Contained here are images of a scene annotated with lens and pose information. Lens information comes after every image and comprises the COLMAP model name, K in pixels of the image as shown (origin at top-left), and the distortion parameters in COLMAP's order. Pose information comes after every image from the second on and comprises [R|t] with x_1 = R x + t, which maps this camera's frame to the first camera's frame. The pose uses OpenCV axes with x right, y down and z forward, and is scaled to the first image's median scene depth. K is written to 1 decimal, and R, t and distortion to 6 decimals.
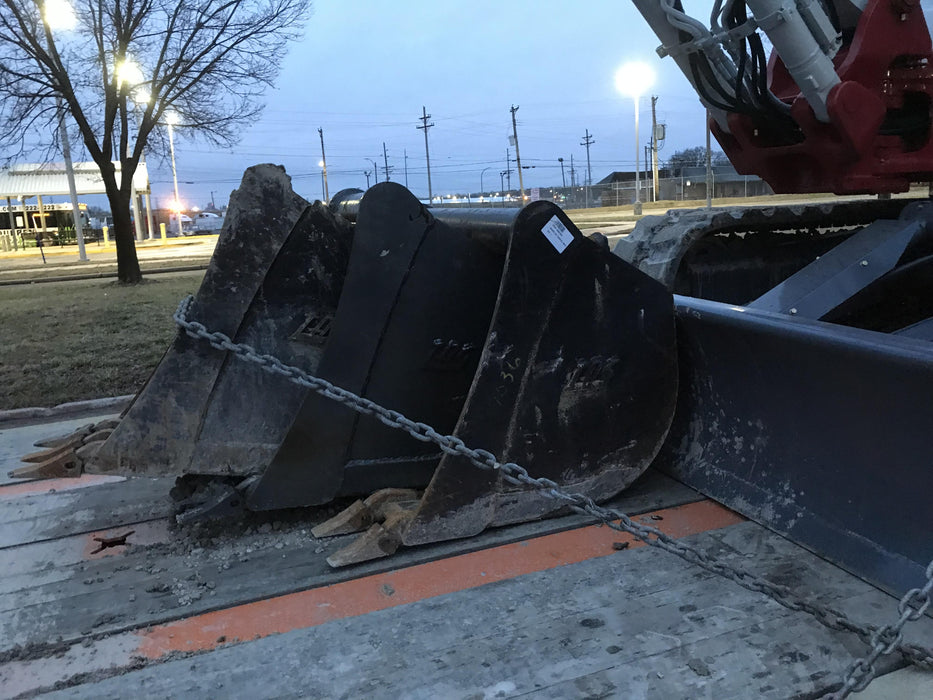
lens RADIAL K [[757.9, 0, 466.5], [0, 757.9, 350.0], [0, 0, 1]] dist [-0.000371, -0.002977]
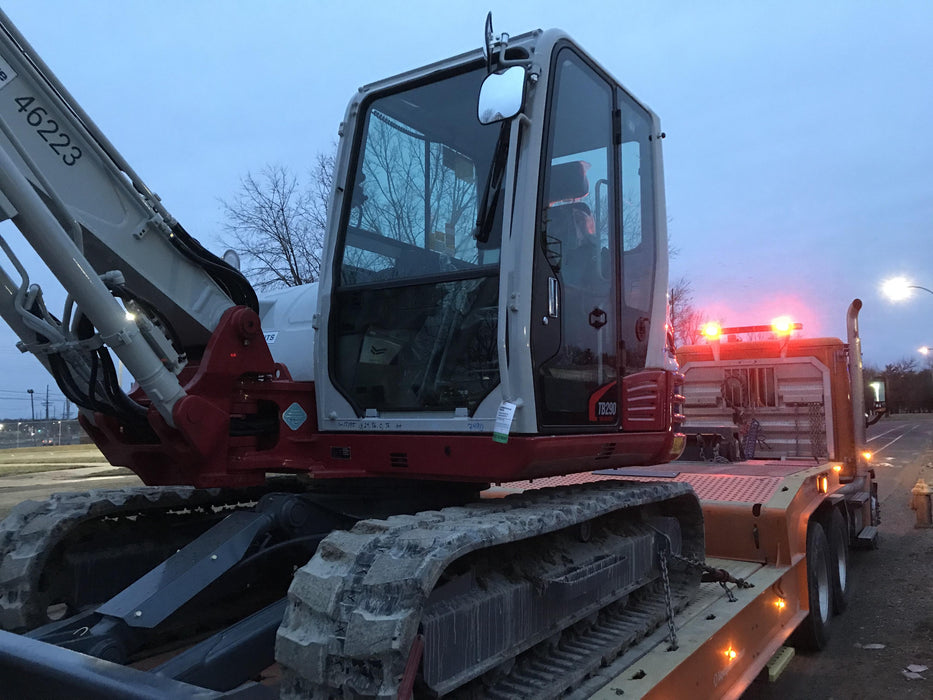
lens RADIAL K [[757.9, 0, 466.5], [0, 757.9, 350.0], [0, 0, 1]] dist [-0.000371, -0.002977]
pose [[0.801183, 0.092307, 0.591257, 0.119155], [0.093459, 0.956606, -0.275988, -0.052592], [-0.591076, 0.276375, 0.757790, -0.085540]]
